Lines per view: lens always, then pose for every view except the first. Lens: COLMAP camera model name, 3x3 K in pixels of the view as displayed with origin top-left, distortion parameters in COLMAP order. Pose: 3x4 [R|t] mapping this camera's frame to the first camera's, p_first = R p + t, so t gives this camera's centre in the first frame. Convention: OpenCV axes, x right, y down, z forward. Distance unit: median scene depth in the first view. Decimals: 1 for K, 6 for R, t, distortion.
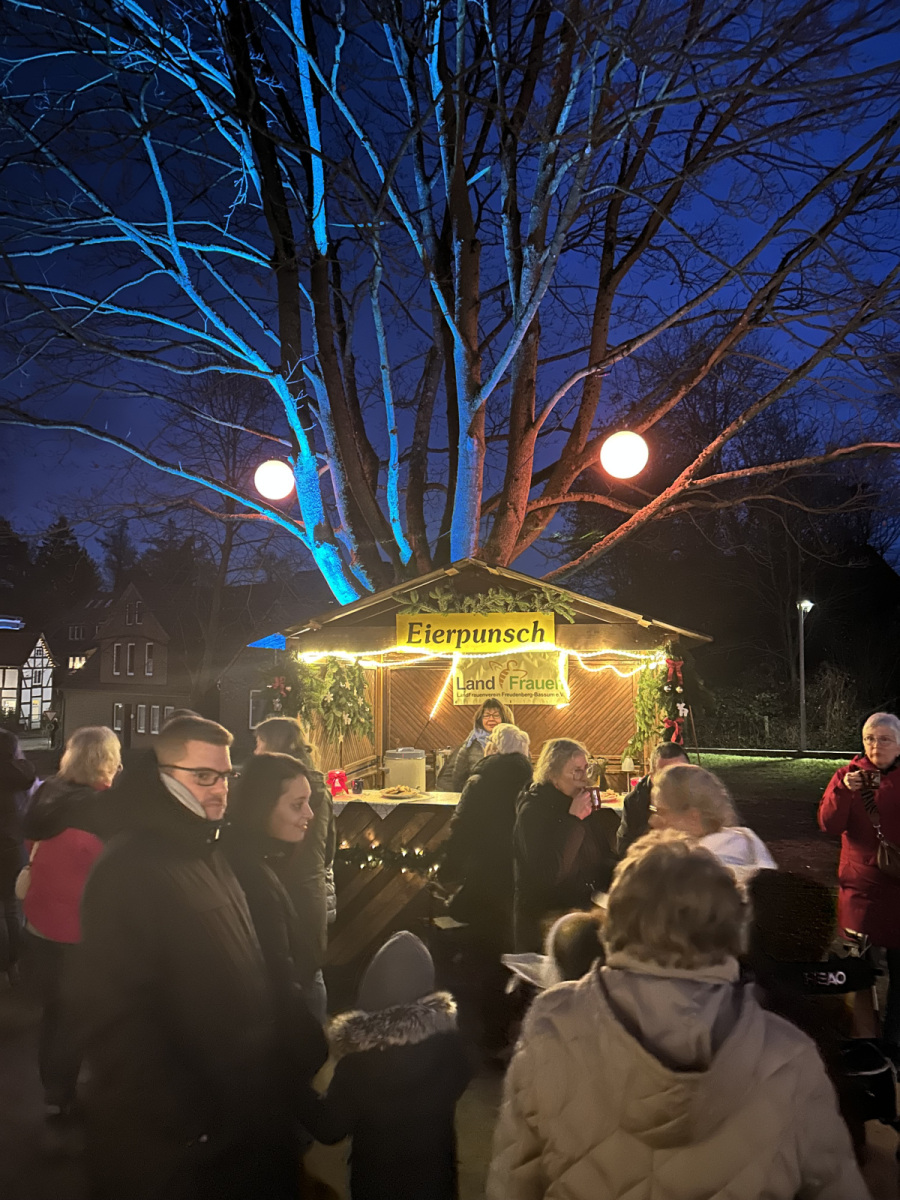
lens RADIAL K [[916.9, 0, 469.1], [0, 916.9, 590.3], [0, 0, 1]] dist [0.054495, -0.046735]
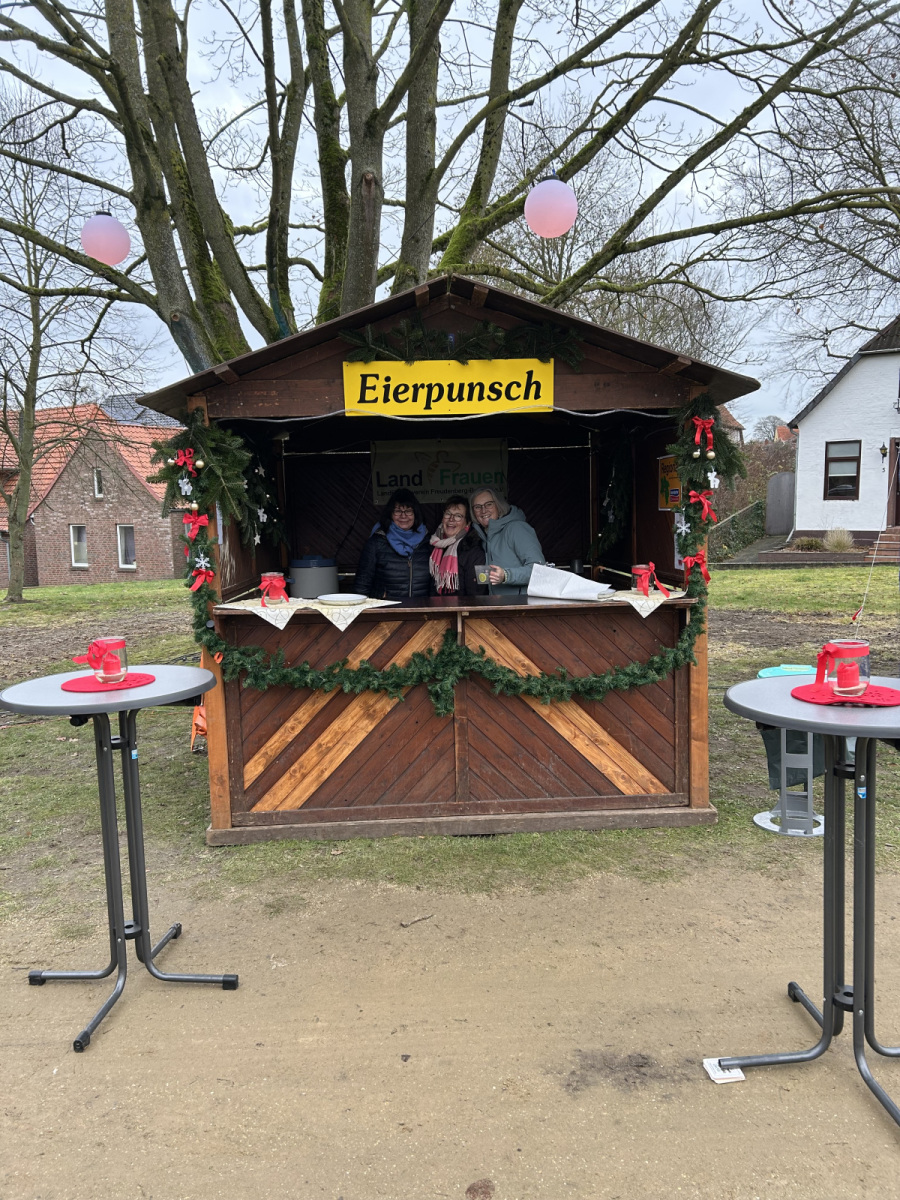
lens RADIAL K [[916.9, 0, 452.6], [0, 916.9, 601.6], [0, 0, 1]] dist [0.054495, -0.046735]
pose [[0.985608, -0.038667, 0.164566, -0.121714], [0.006598, 0.981547, 0.191107, 0.073863], [-0.168919, -0.187271, 0.967676, 0.234794]]
